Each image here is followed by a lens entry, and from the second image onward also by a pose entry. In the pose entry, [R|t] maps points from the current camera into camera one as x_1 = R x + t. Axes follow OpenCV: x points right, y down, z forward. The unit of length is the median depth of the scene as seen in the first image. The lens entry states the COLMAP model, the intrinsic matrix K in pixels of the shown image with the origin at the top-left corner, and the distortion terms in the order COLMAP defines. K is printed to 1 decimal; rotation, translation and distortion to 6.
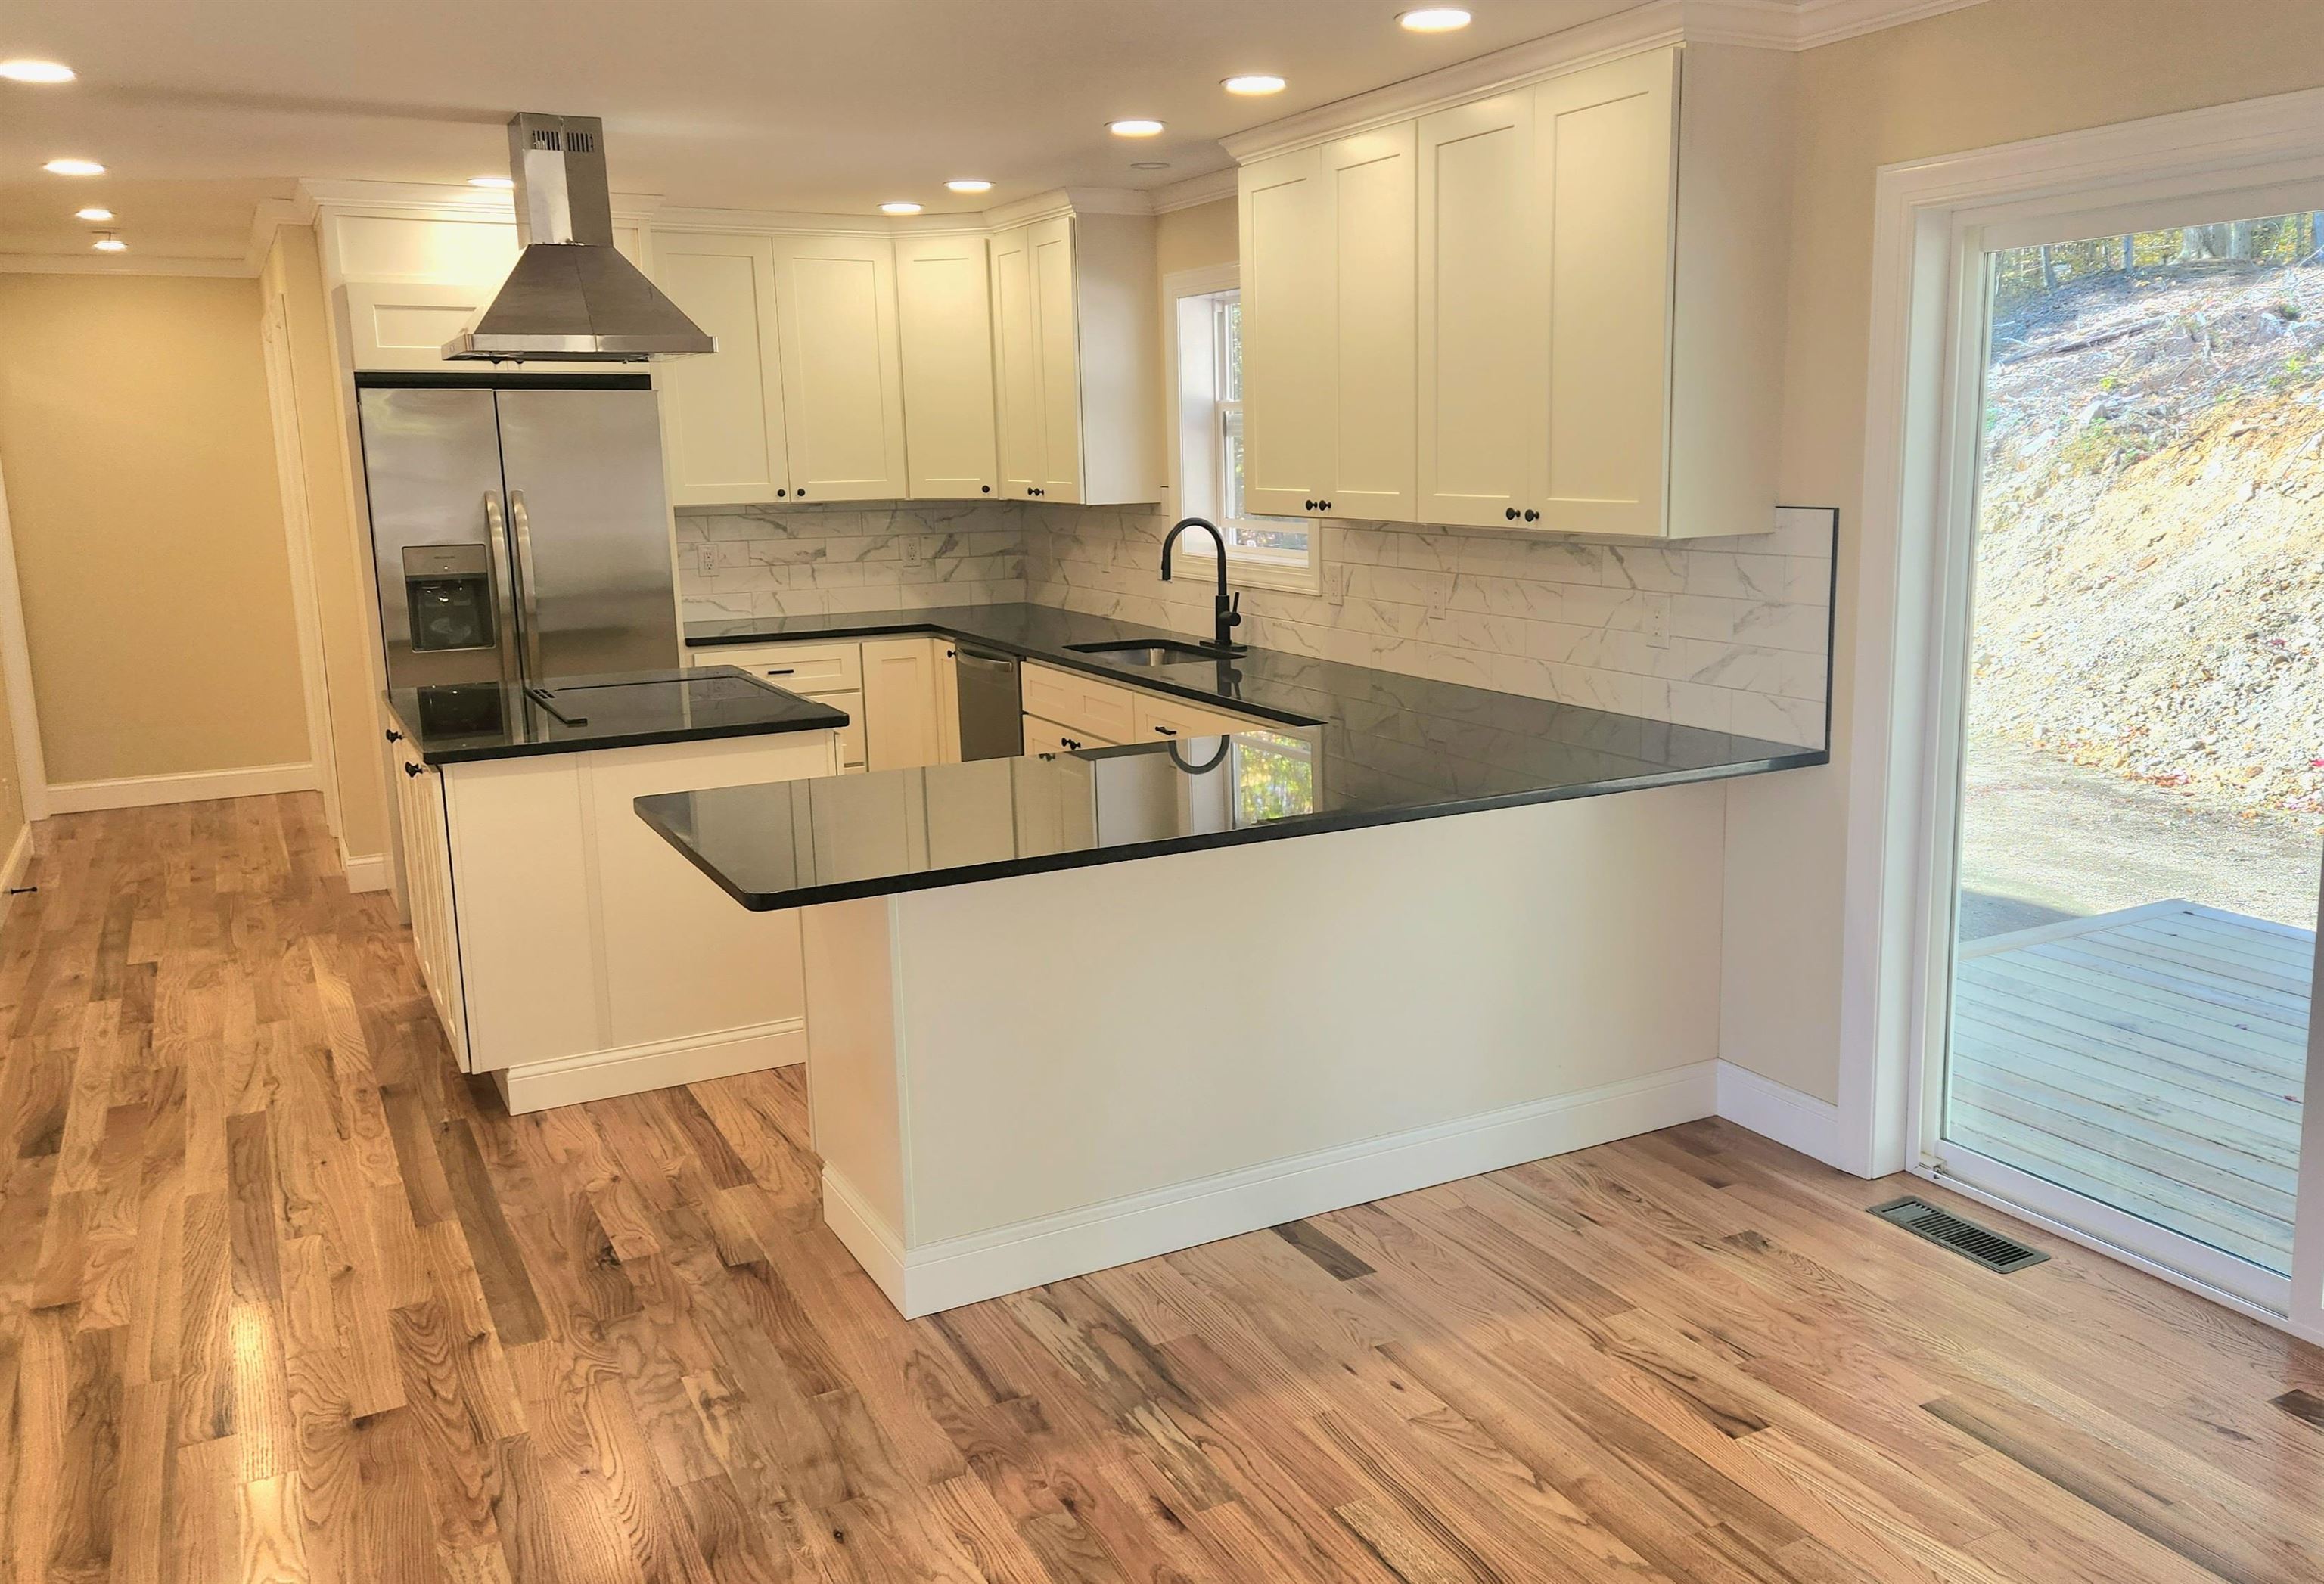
lens RADIAL K [[1916.9, 0, 1164.1], [0, 1916.9, 787.0], [0, 0, 1]] dist [0.033148, -0.004091]
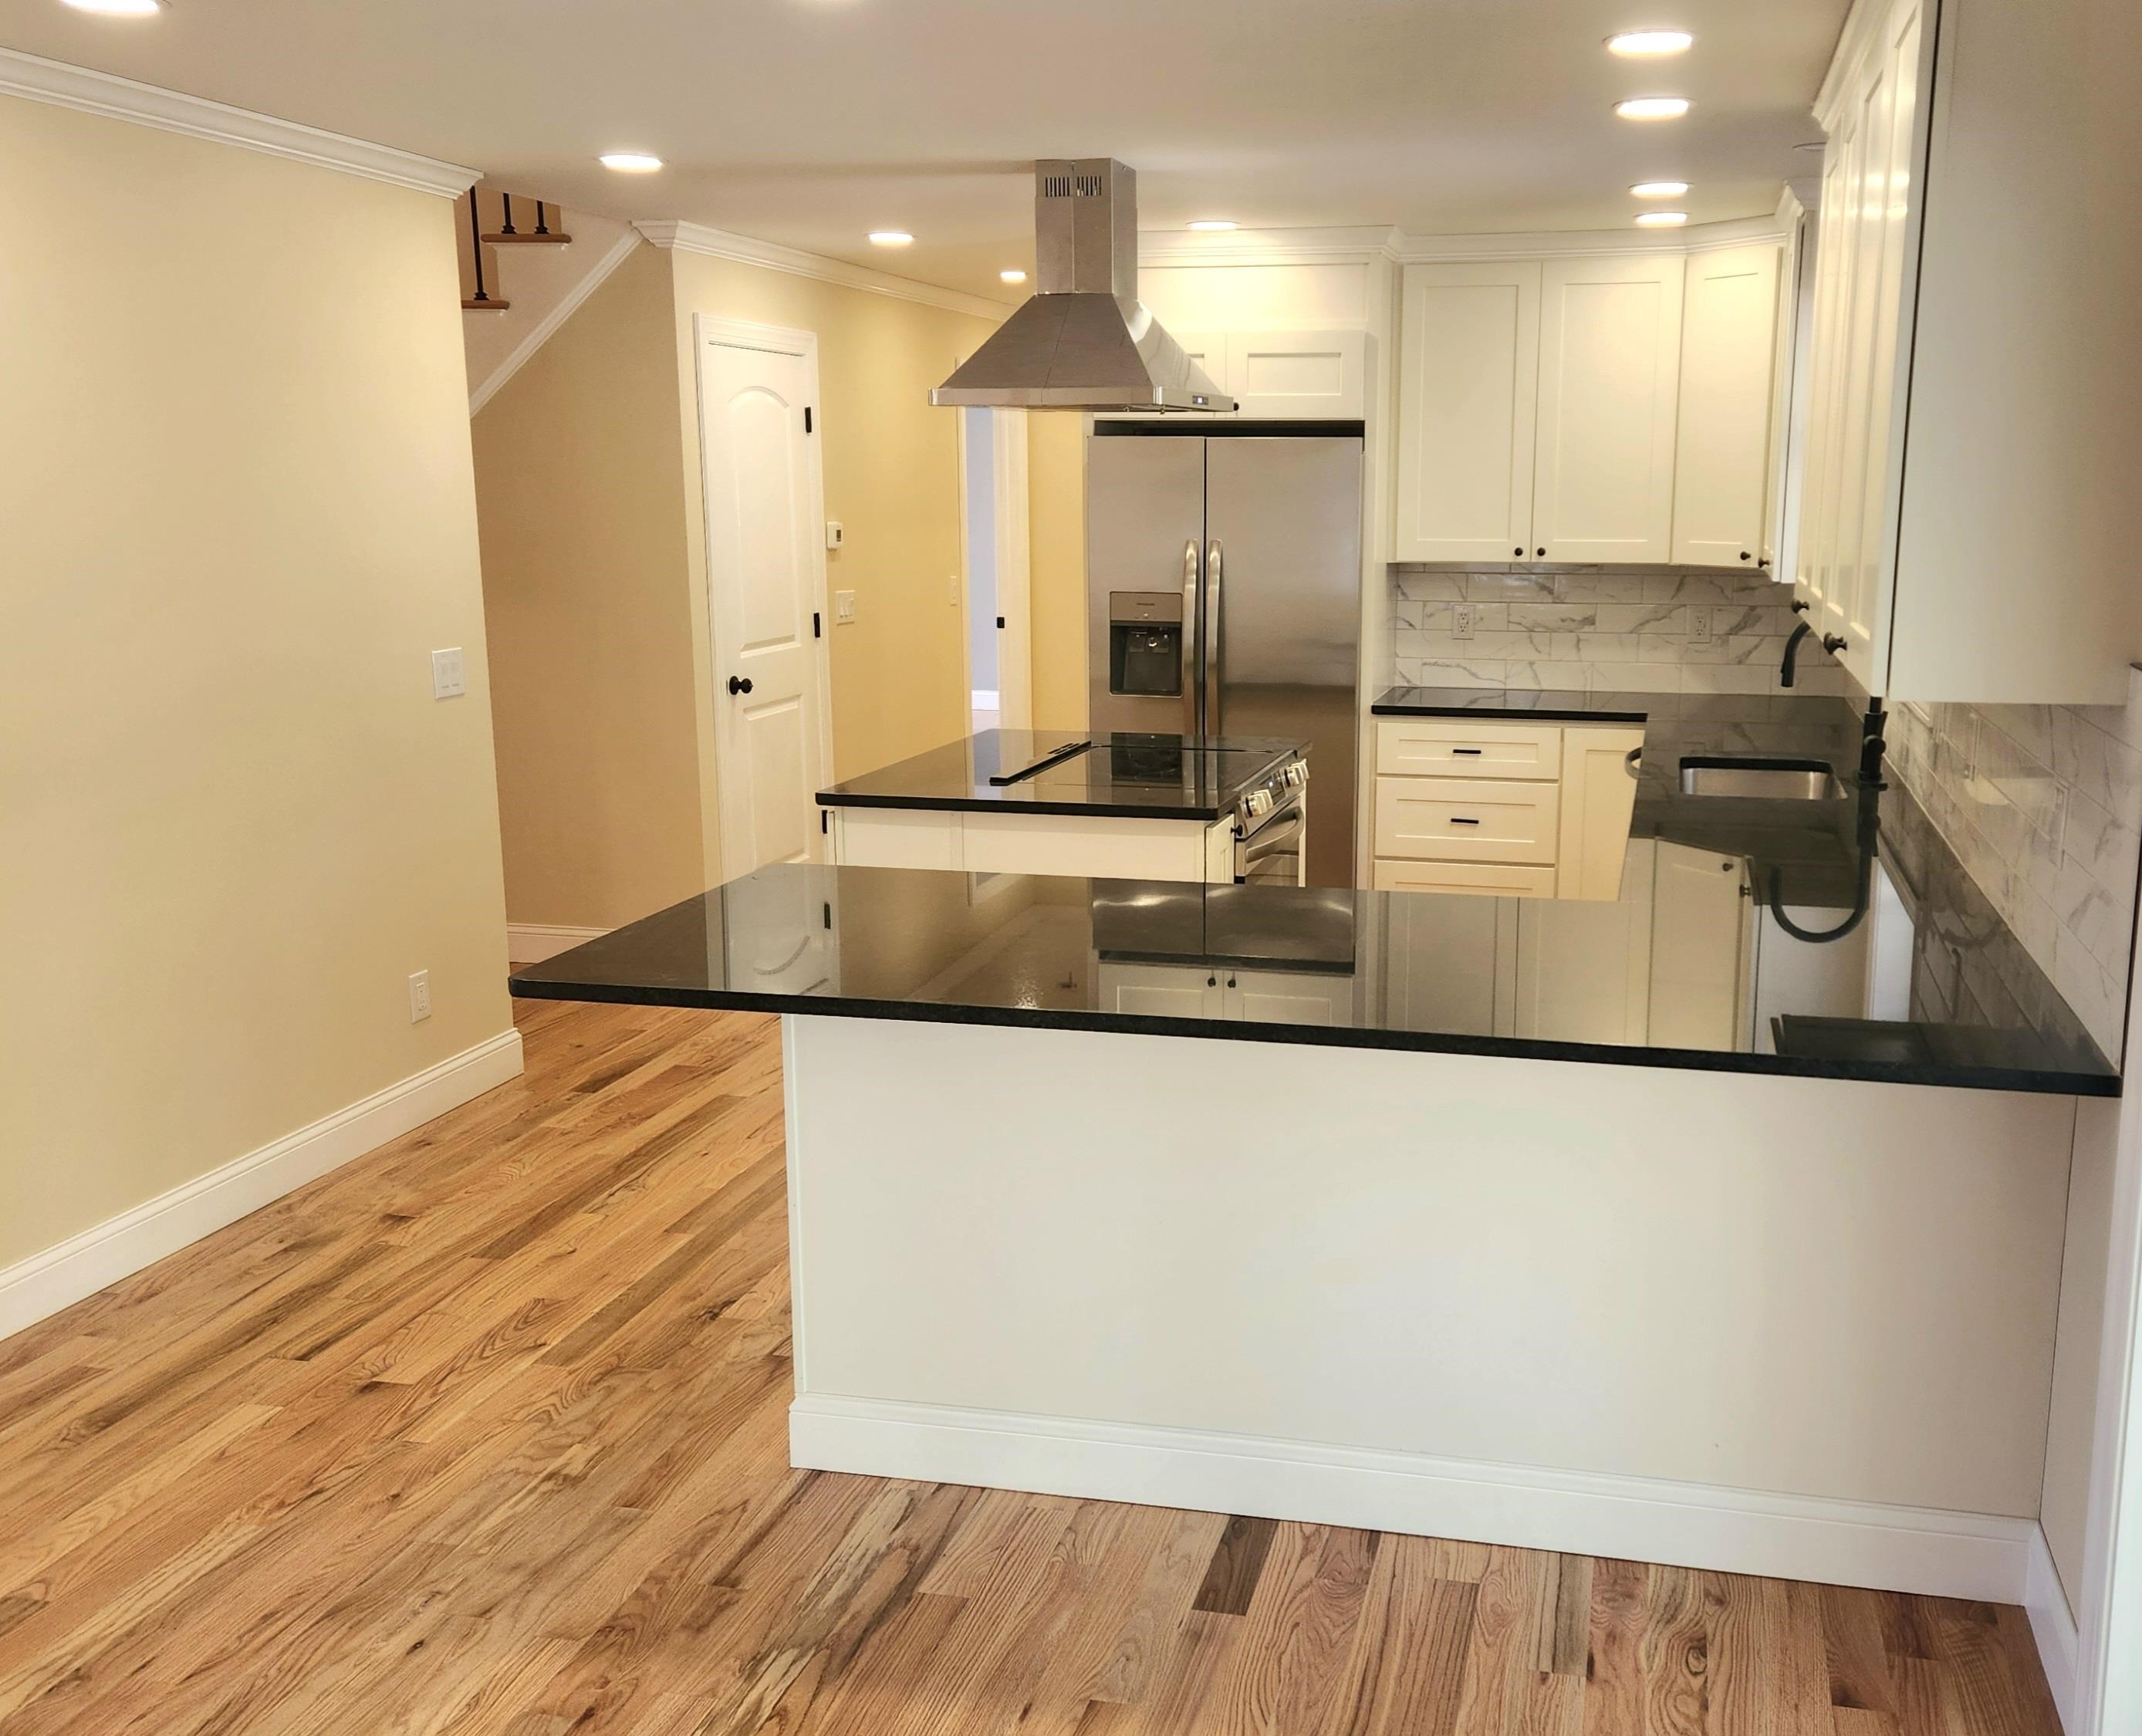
lens RADIAL K [[1983.4, 0, 1073.9], [0, 1983.4, 869.1], [0, 0, 1]] dist [0.036403, 0.000000]
pose [[0.752635, 0.145572, -0.642144, 0.432331], [-0.132819, 0.988772, 0.068478, -0.071860], [0.644902, 0.033750, 0.763519, 0.278691]]
